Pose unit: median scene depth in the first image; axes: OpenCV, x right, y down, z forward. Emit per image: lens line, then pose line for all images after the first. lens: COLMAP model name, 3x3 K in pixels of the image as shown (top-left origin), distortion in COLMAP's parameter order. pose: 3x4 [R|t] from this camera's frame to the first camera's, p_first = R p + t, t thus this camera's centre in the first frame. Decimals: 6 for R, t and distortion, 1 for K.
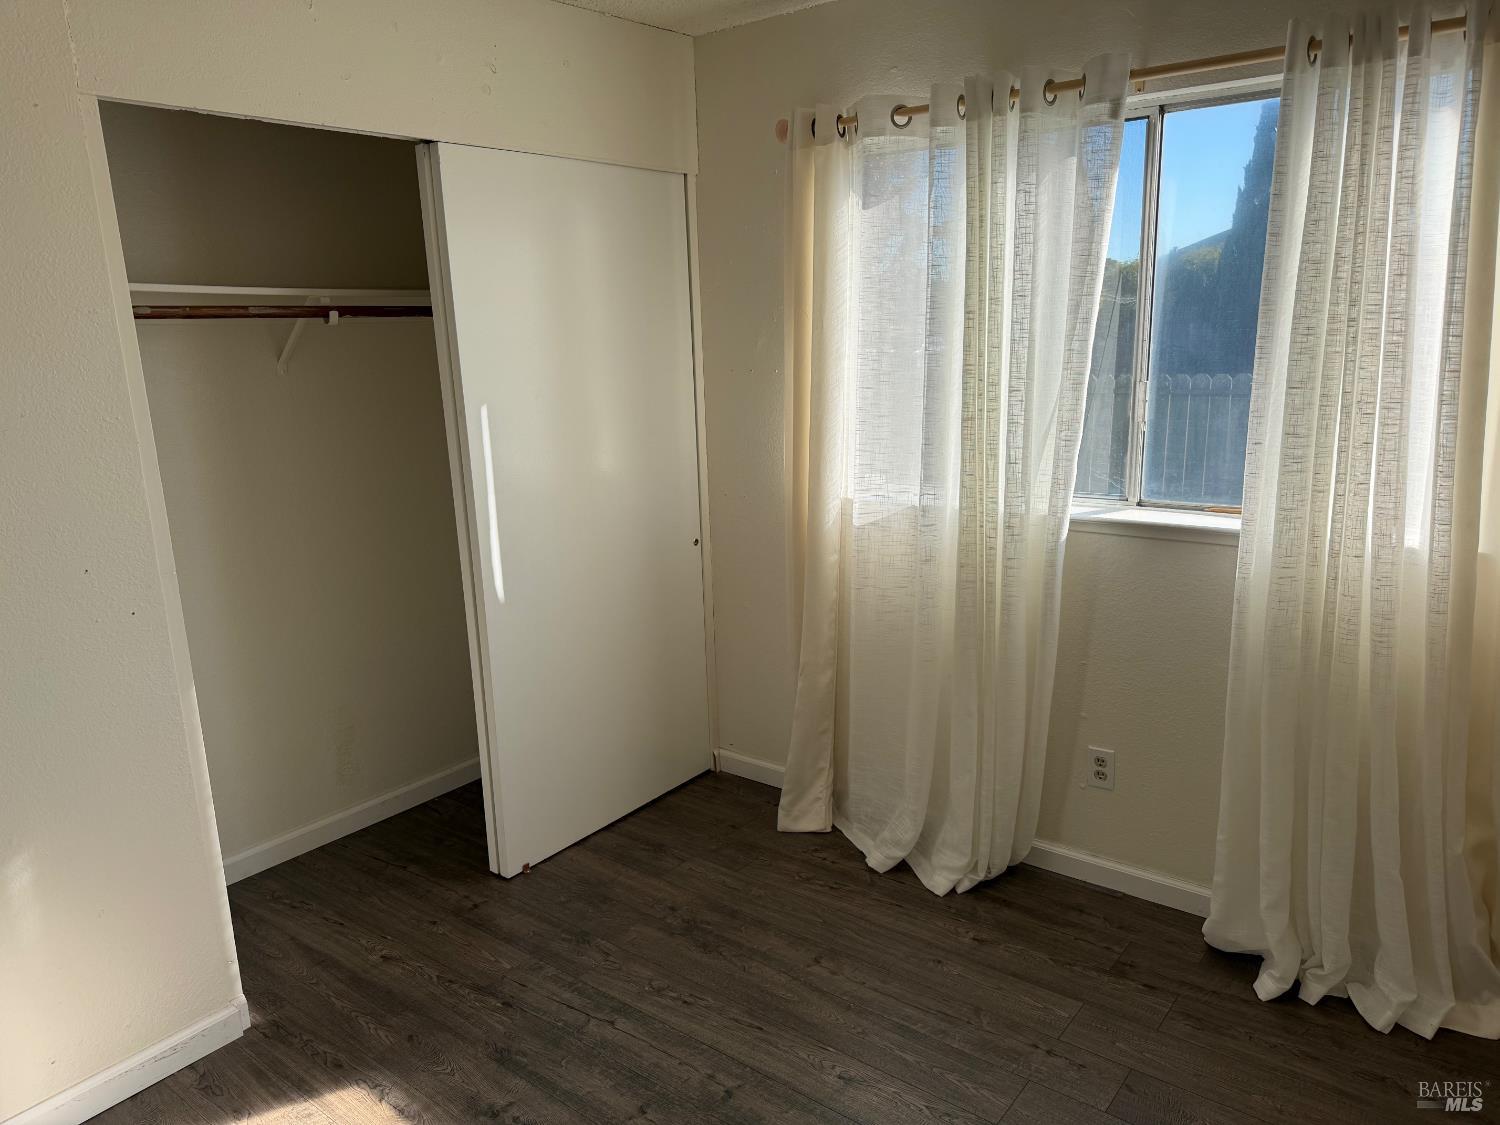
lens RADIAL K [[1066.3, 0, 755.0], [0, 1066.3, 568.7], [0, 0, 1]] dist [0.054395, -0.016594]
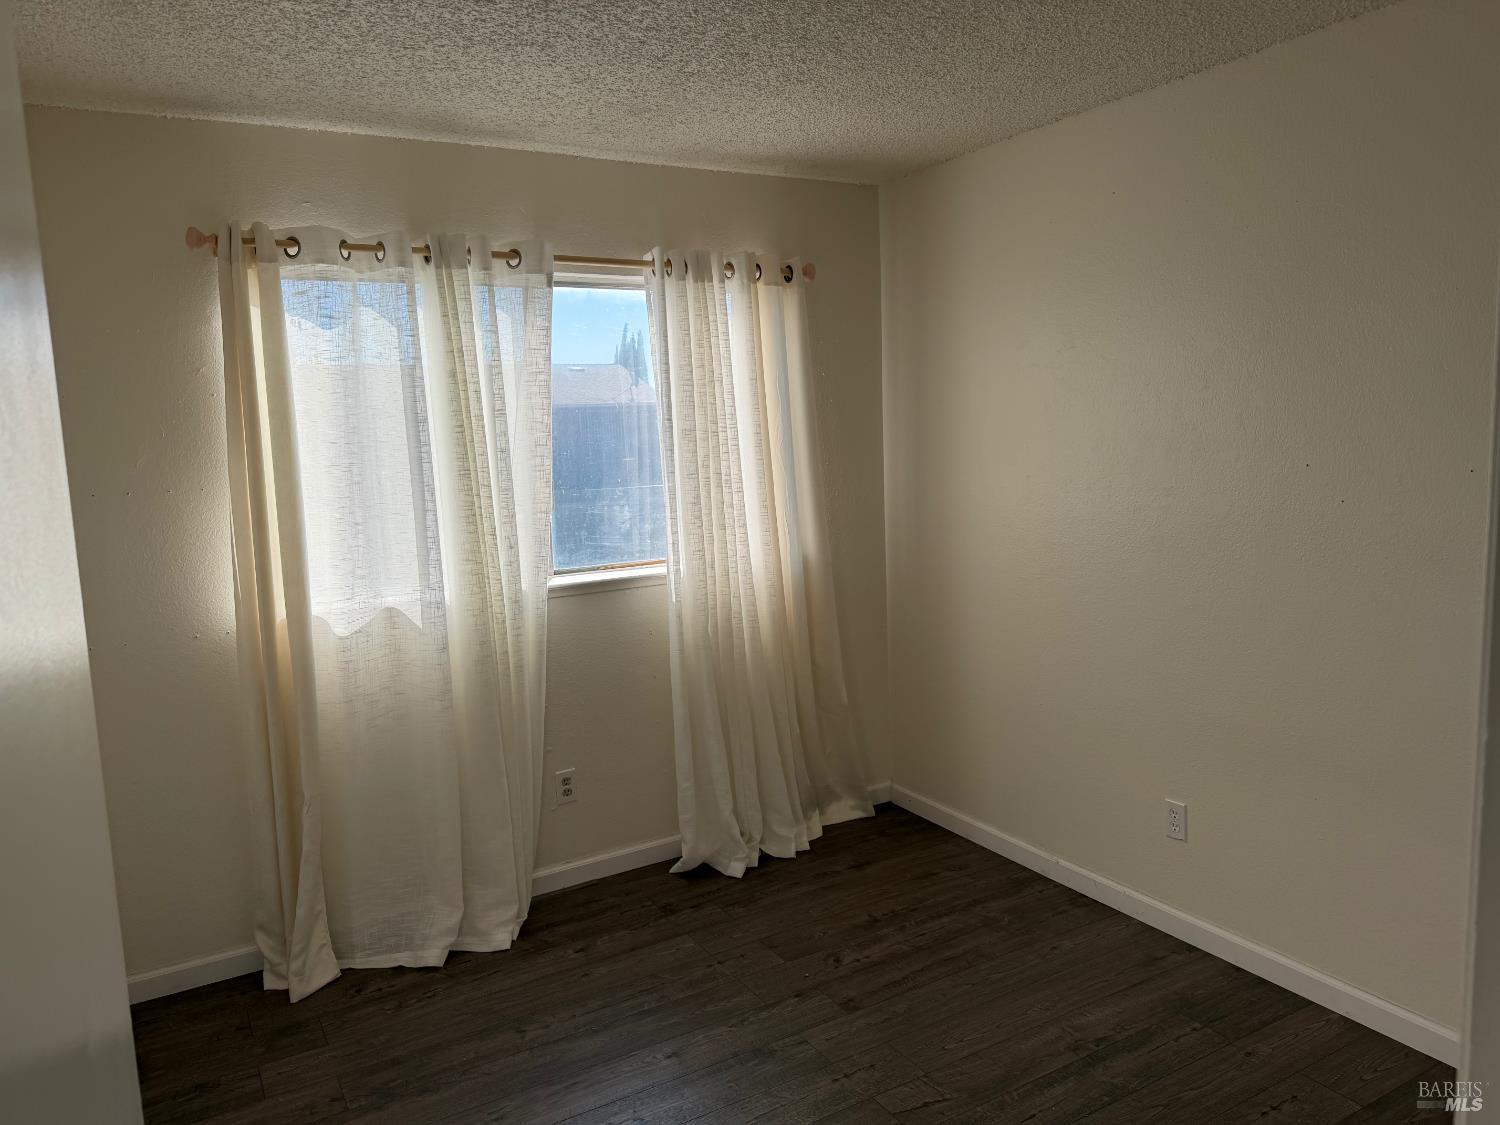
lens RADIAL K [[1066.3, 0, 741.5], [0, 1066.3, 551.7], [0, 0, 1]] dist [0.054395, -0.016594]
pose [[0.384637, -0.098564, 0.917791, -0.760106], [0.237005, 0.971496, 0.005005, -0.039081], [-0.892123, 0.215595, 0.397033, 0.292072]]
